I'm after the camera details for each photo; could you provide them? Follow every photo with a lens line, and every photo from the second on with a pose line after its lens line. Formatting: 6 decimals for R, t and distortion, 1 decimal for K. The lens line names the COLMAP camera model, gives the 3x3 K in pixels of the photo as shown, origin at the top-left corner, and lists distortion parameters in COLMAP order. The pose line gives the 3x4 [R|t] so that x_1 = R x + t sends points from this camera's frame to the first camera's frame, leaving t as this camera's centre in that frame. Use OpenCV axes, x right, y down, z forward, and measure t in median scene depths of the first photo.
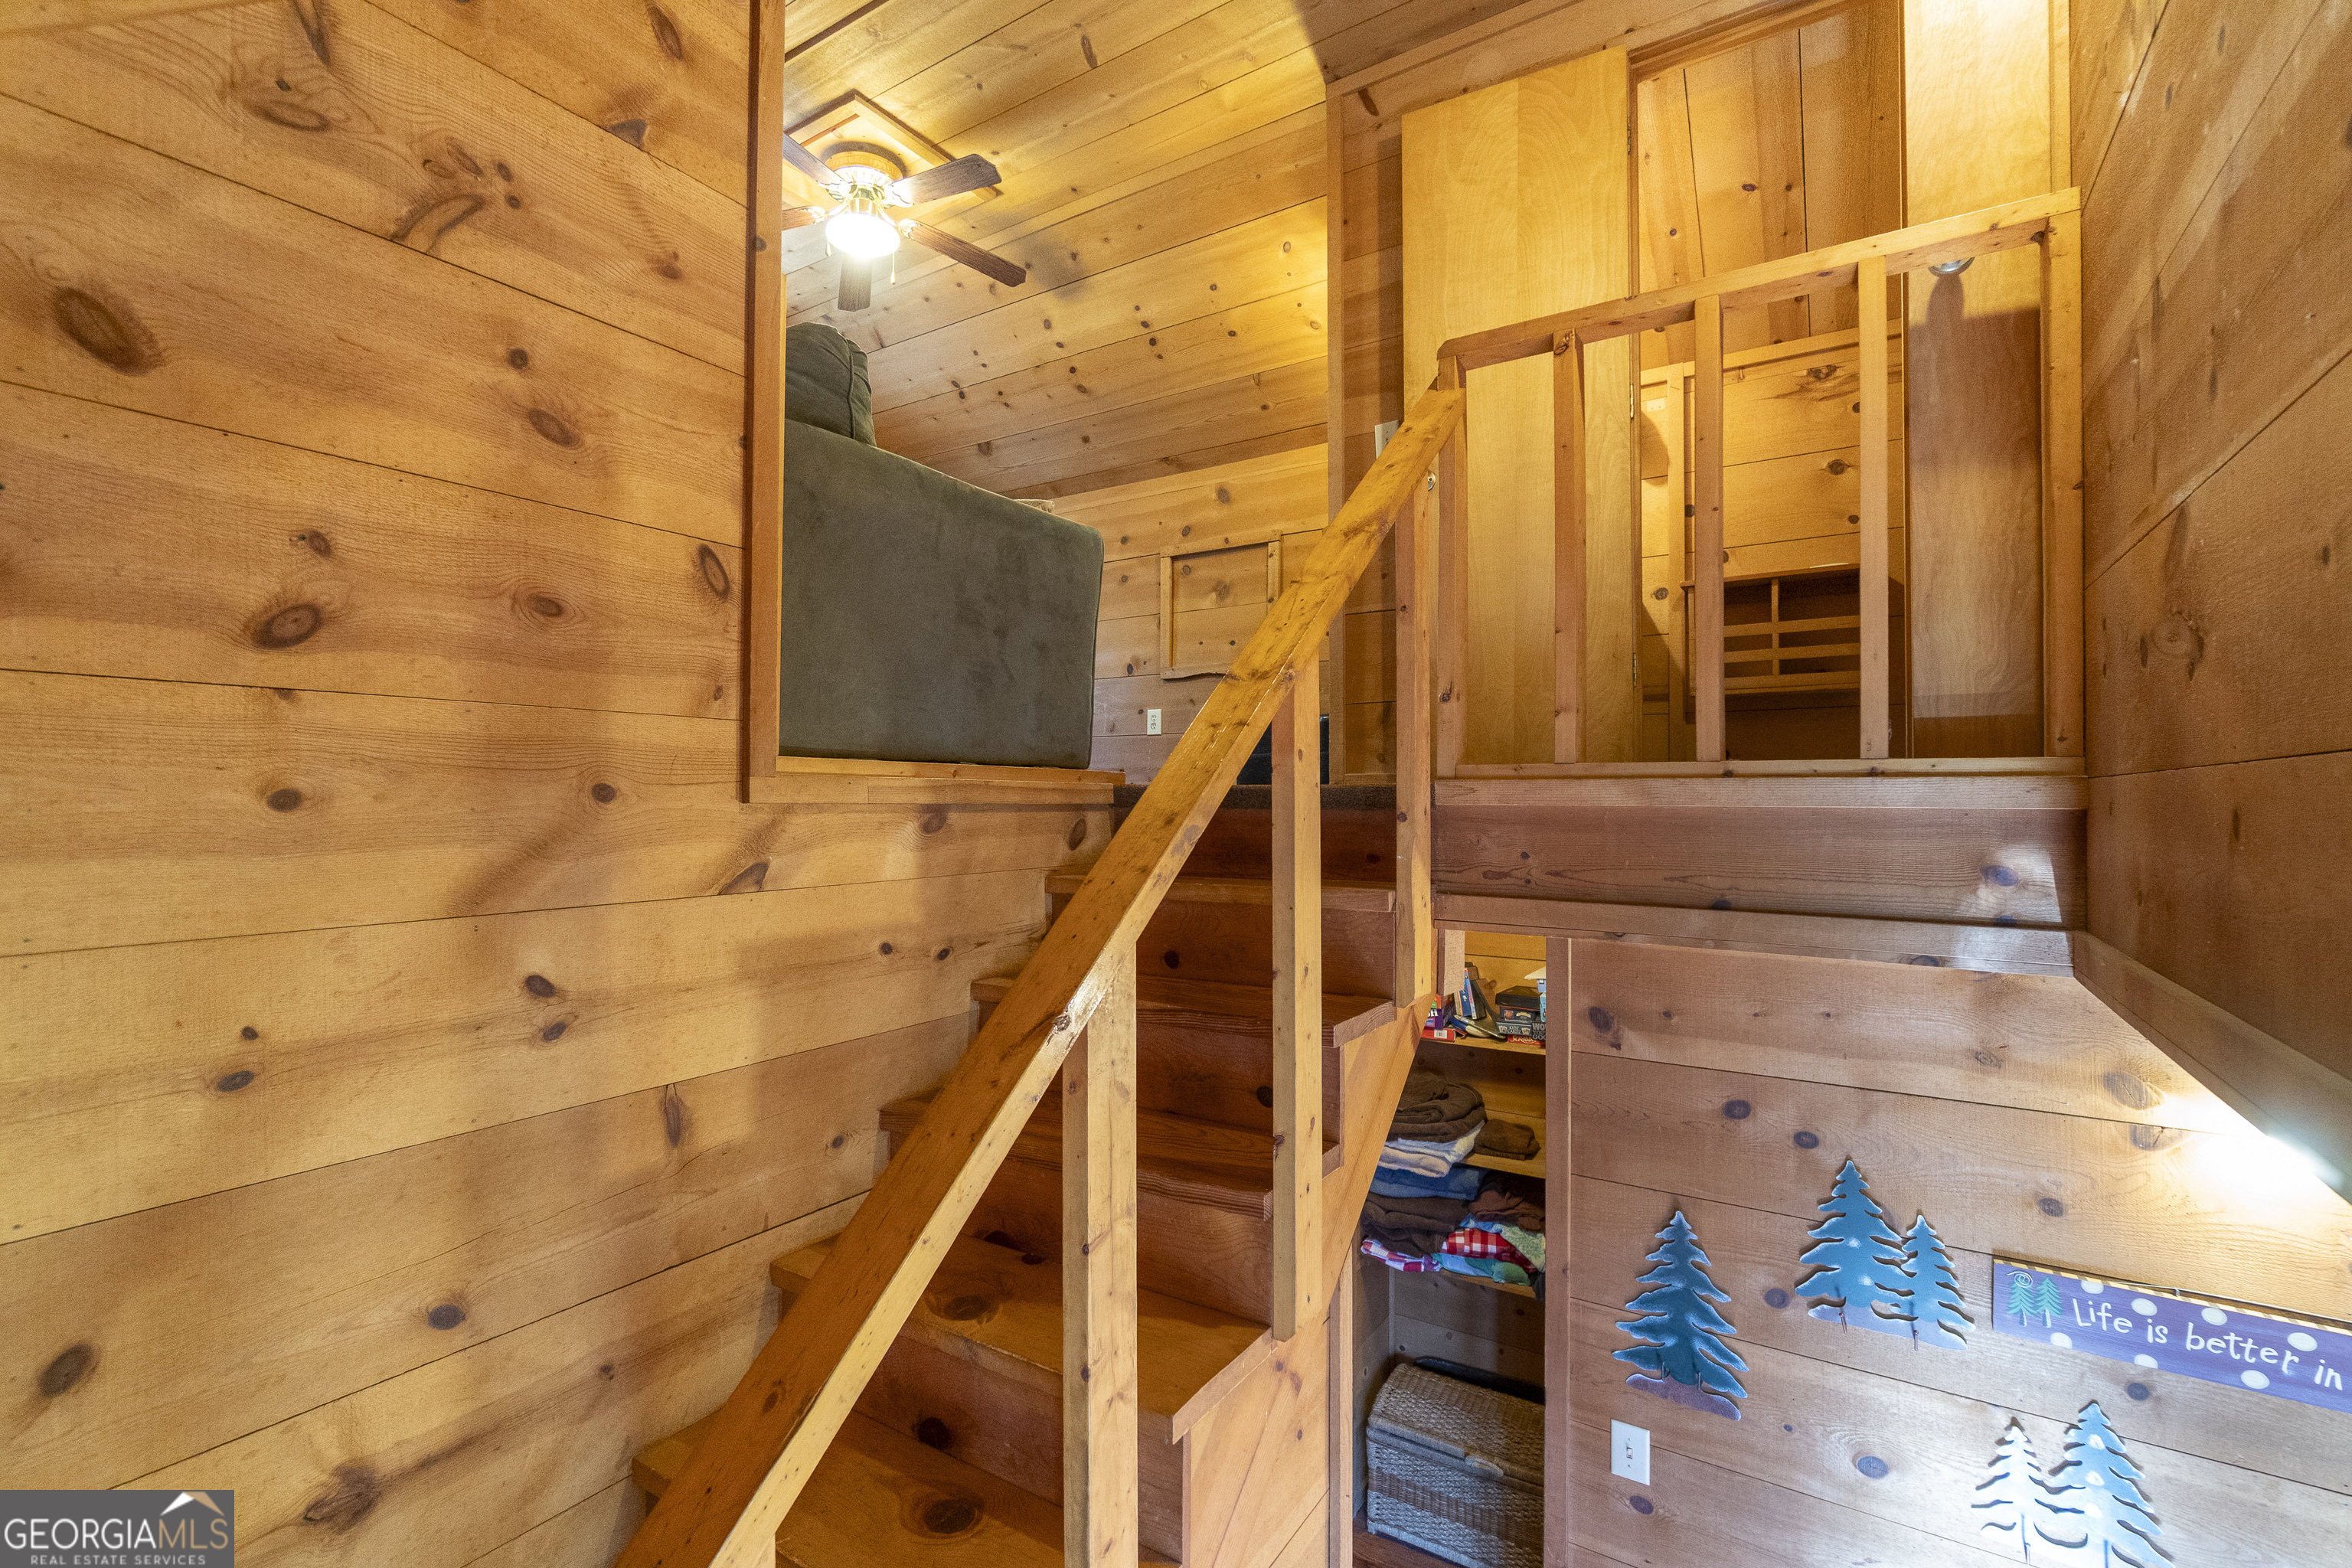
lens RADIAL K [[1034.4, 0, 1176.0], [0, 1034.4, 784.0], [0, 0, 1]] dist [-0.005560, 0.000149]
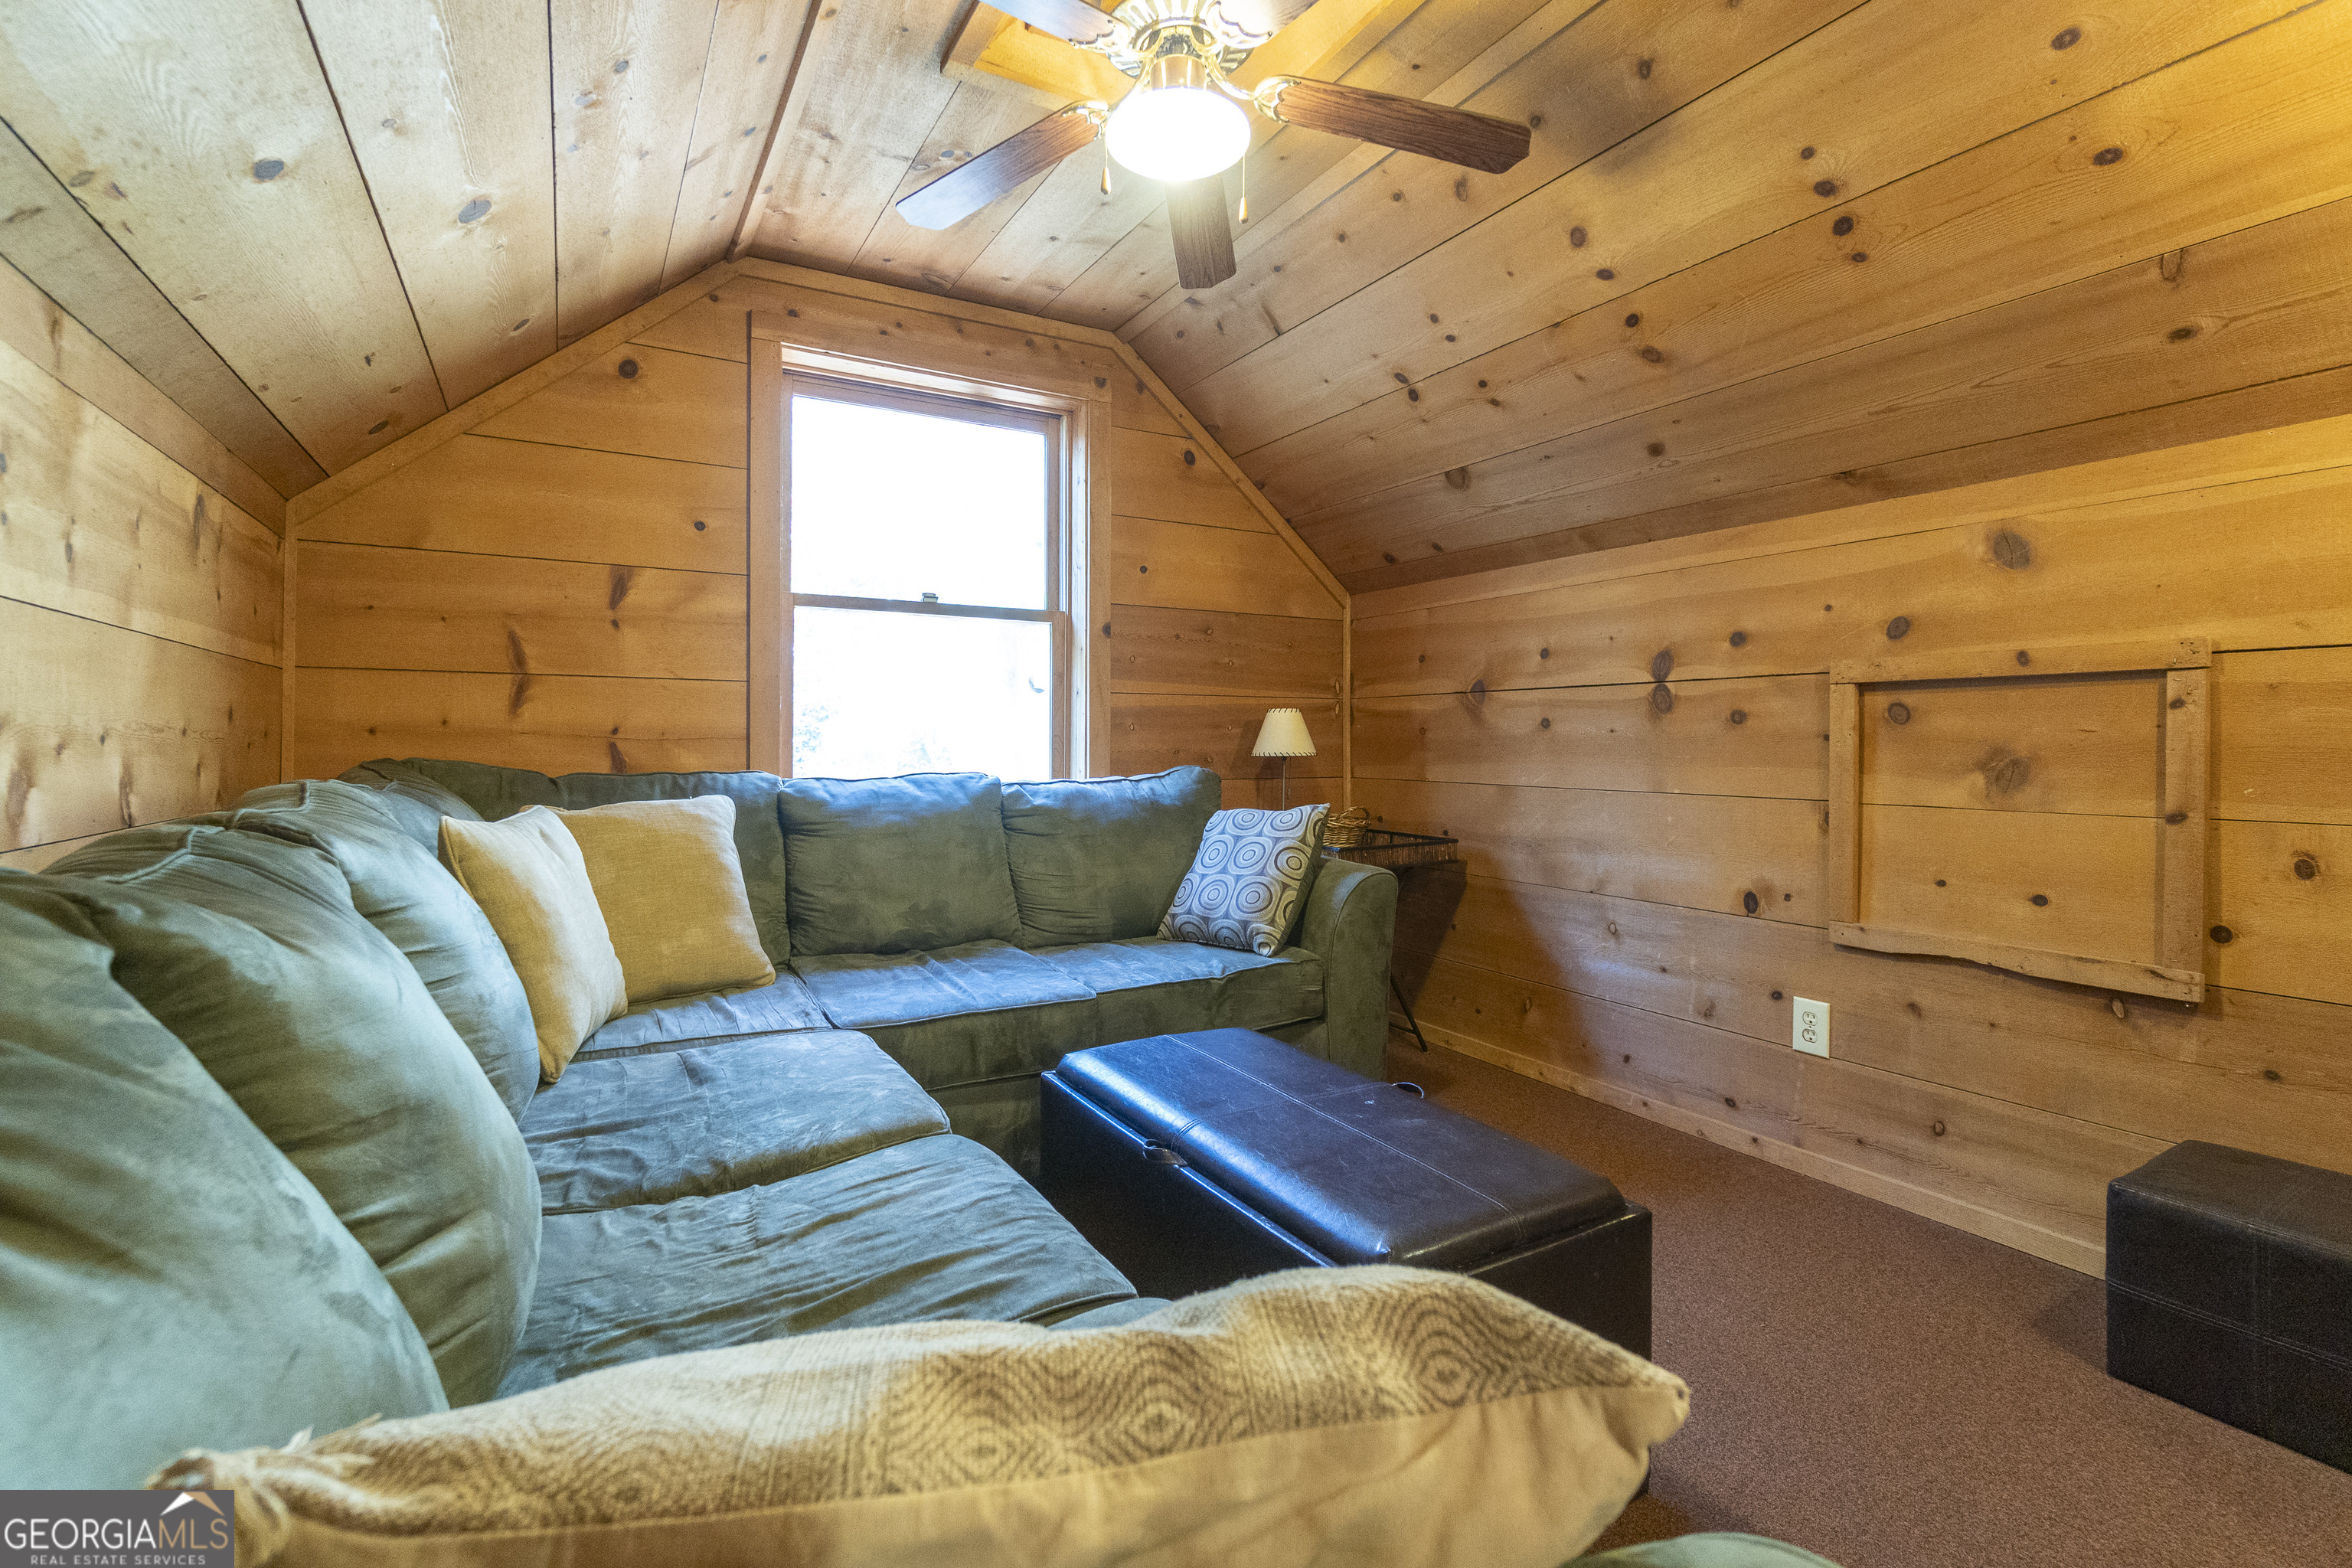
lens RADIAL K [[1051.9, 0, 1175.7], [0, 1051.9, 731.3], [0, 0, 1]] dist [-0.000916, 0.000526]
pose [[0.888446, 0.004533, -0.458959, -0.061685], [-0.004293, 0.999990, 0.001566, -0.203232], [0.458961, 0.000579, 0.888456, 0.453601]]
